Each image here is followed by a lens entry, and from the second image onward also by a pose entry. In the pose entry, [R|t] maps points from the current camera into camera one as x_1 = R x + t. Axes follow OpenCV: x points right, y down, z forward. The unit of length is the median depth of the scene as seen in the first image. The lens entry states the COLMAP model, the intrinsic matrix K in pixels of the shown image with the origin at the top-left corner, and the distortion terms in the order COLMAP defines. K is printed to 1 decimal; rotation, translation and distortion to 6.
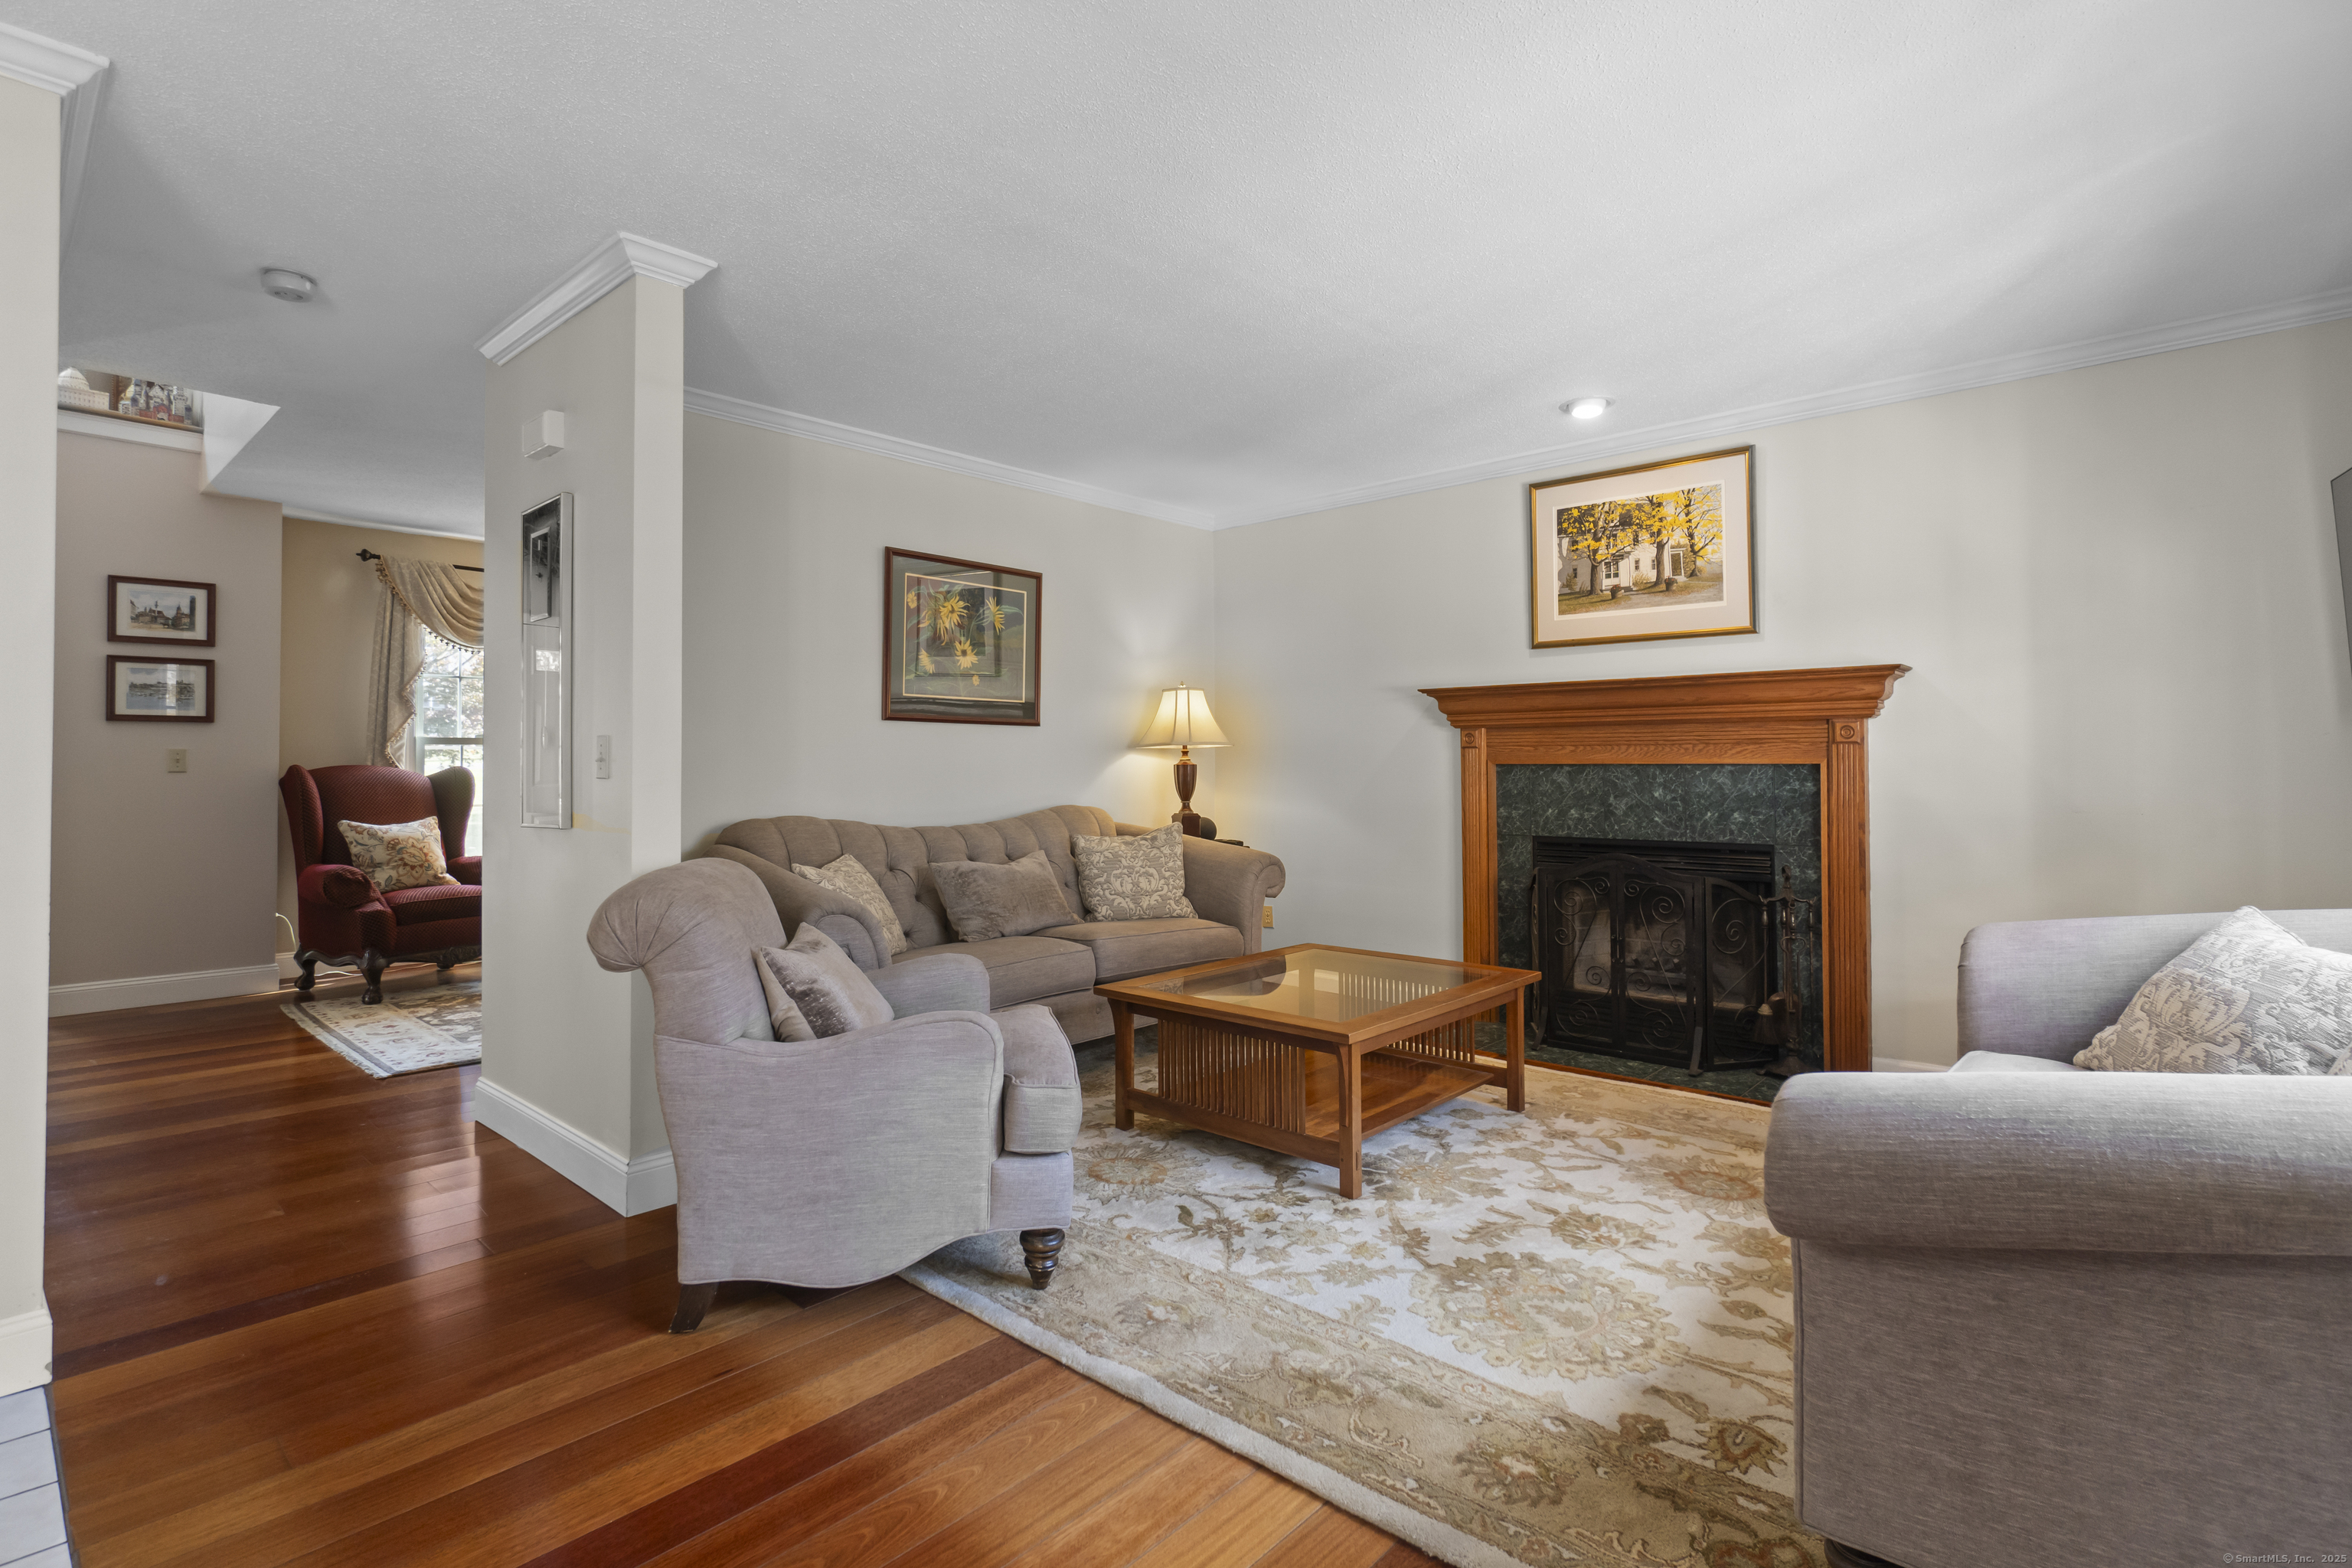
lens RADIAL K [[1102.8, 0, 1185.3], [0, 1102.8, 746.2], [0, 0, 1]] dist [-0.001715, -0.000500]
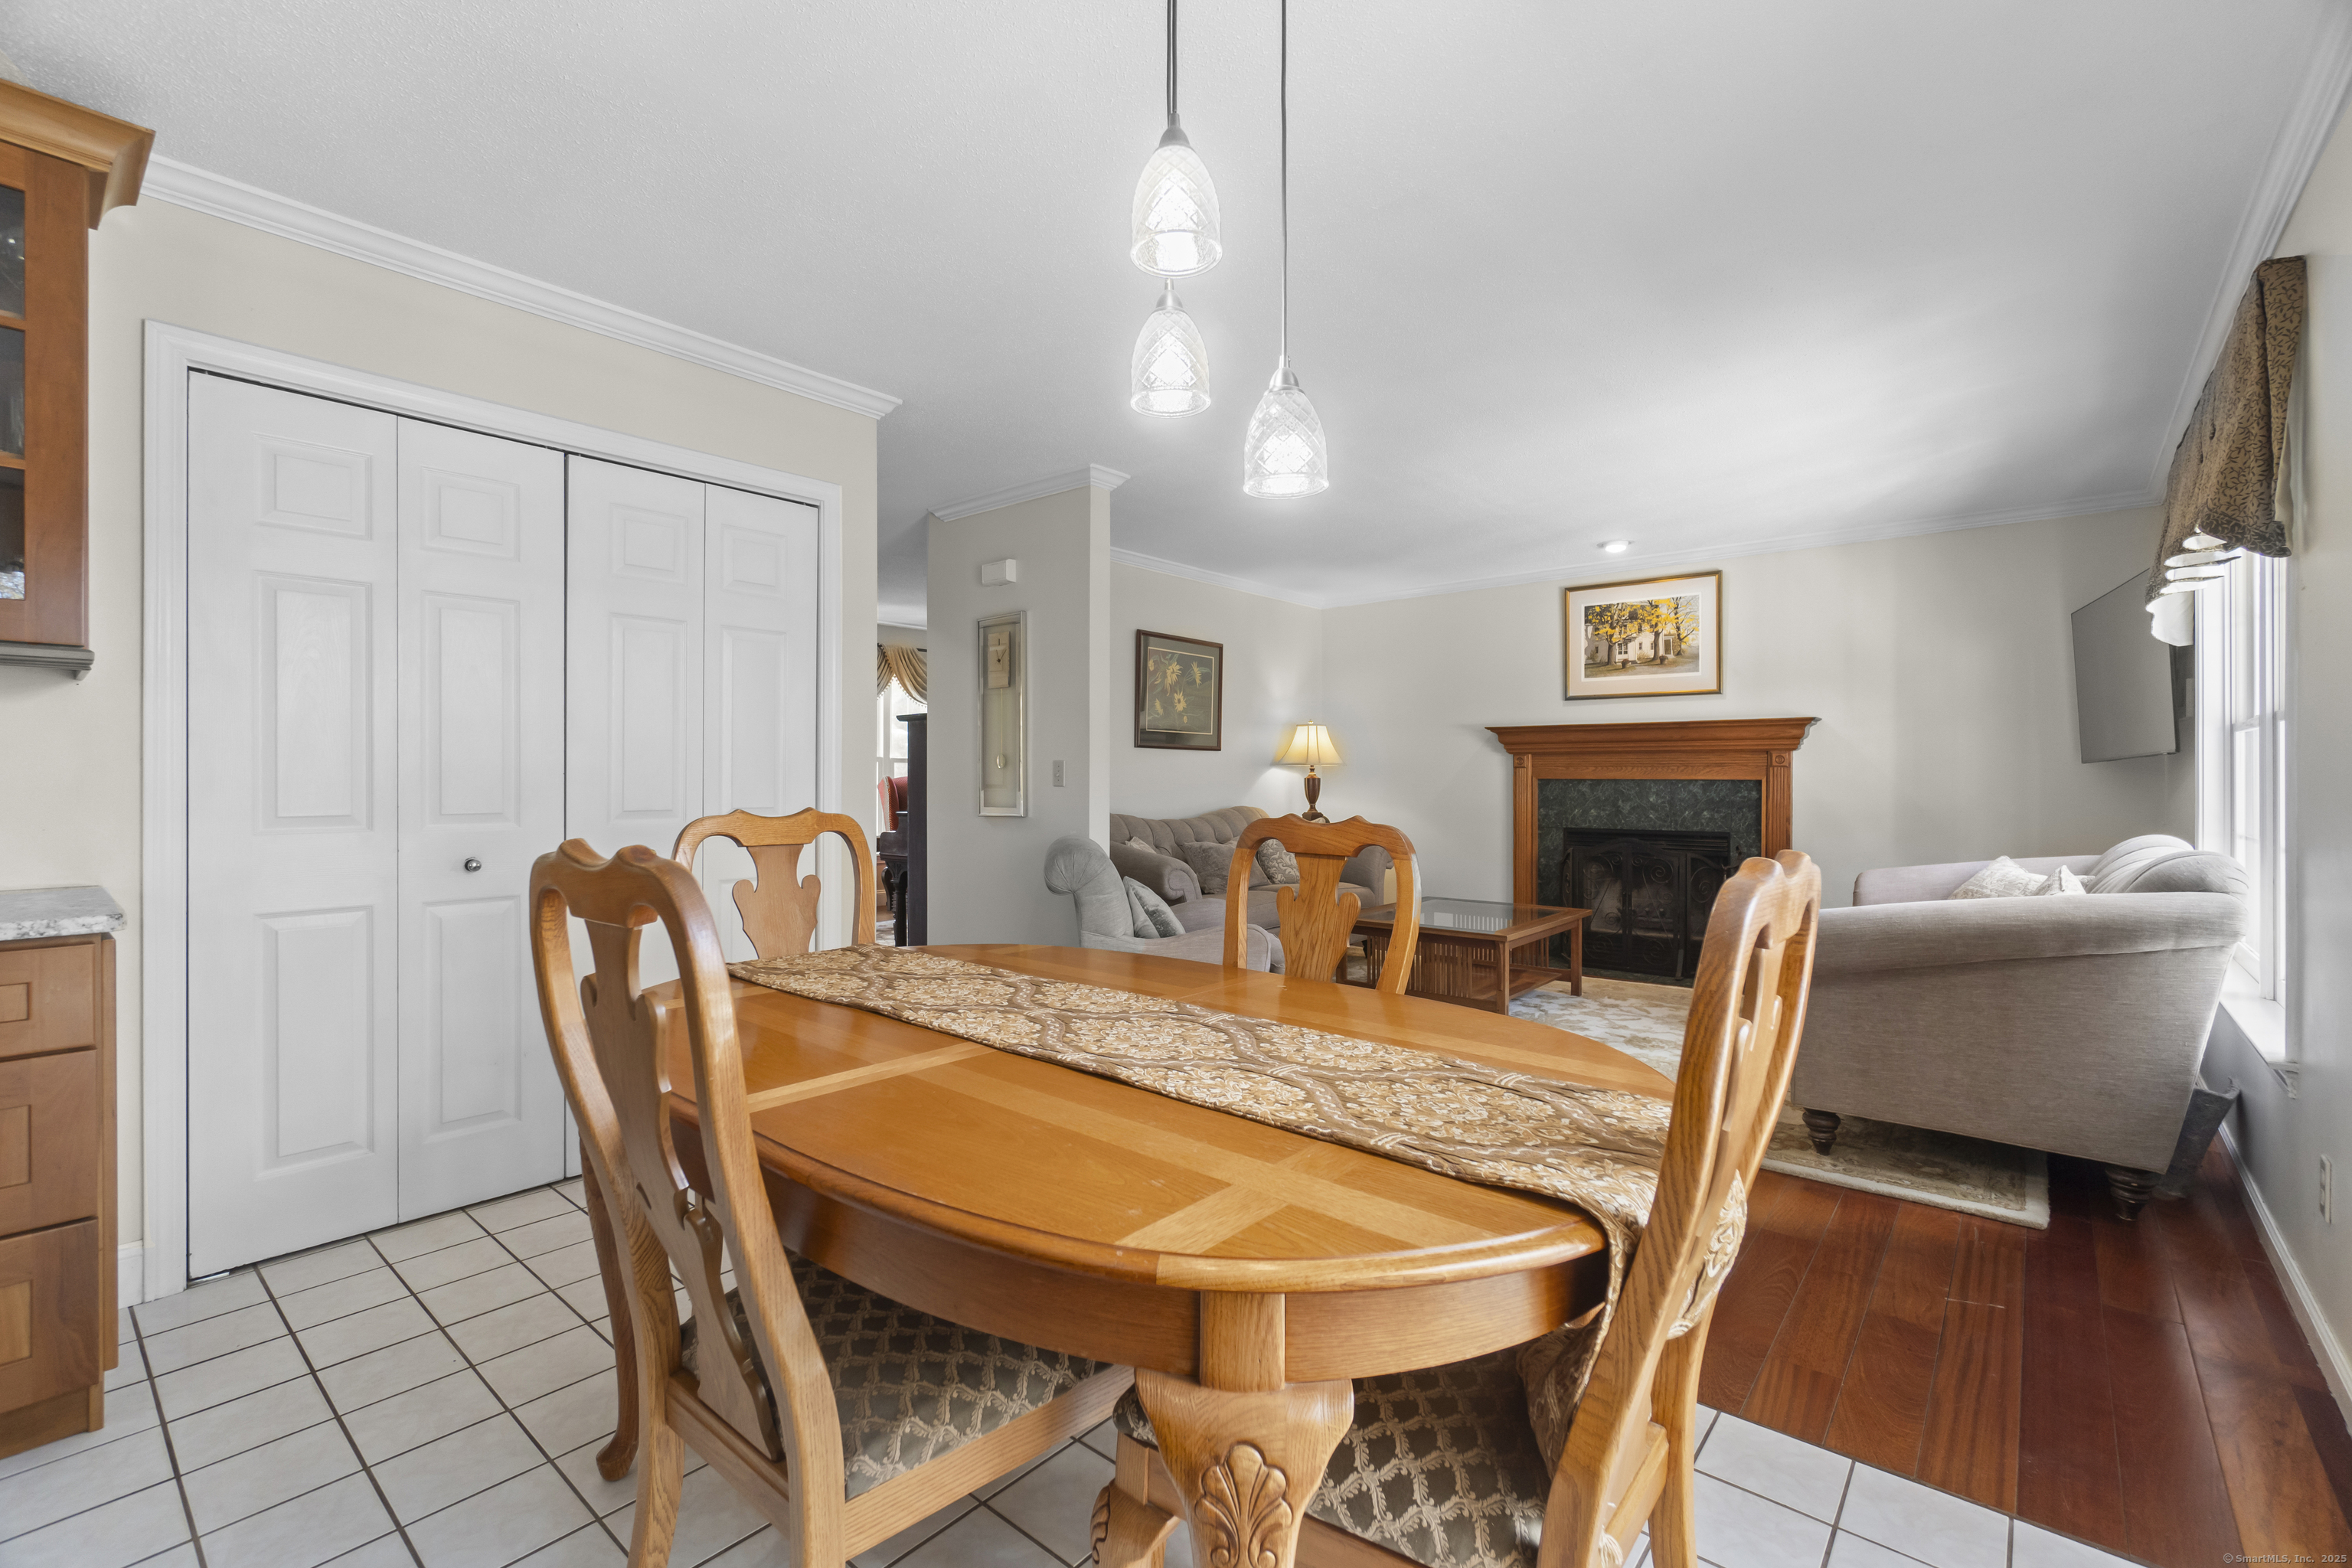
lens RADIAL K [[1011.3, 0, 1173.6], [0, 1011.3, 783.8], [0, 0, 1]] dist [-0.004877, 0.001810]
pose [[0.999340, 0.003684, 0.036138, -0.271973], [-0.004566, 0.999693, 0.024354, -0.008208], [-0.036038, -0.024503, 0.999050, -0.351045]]
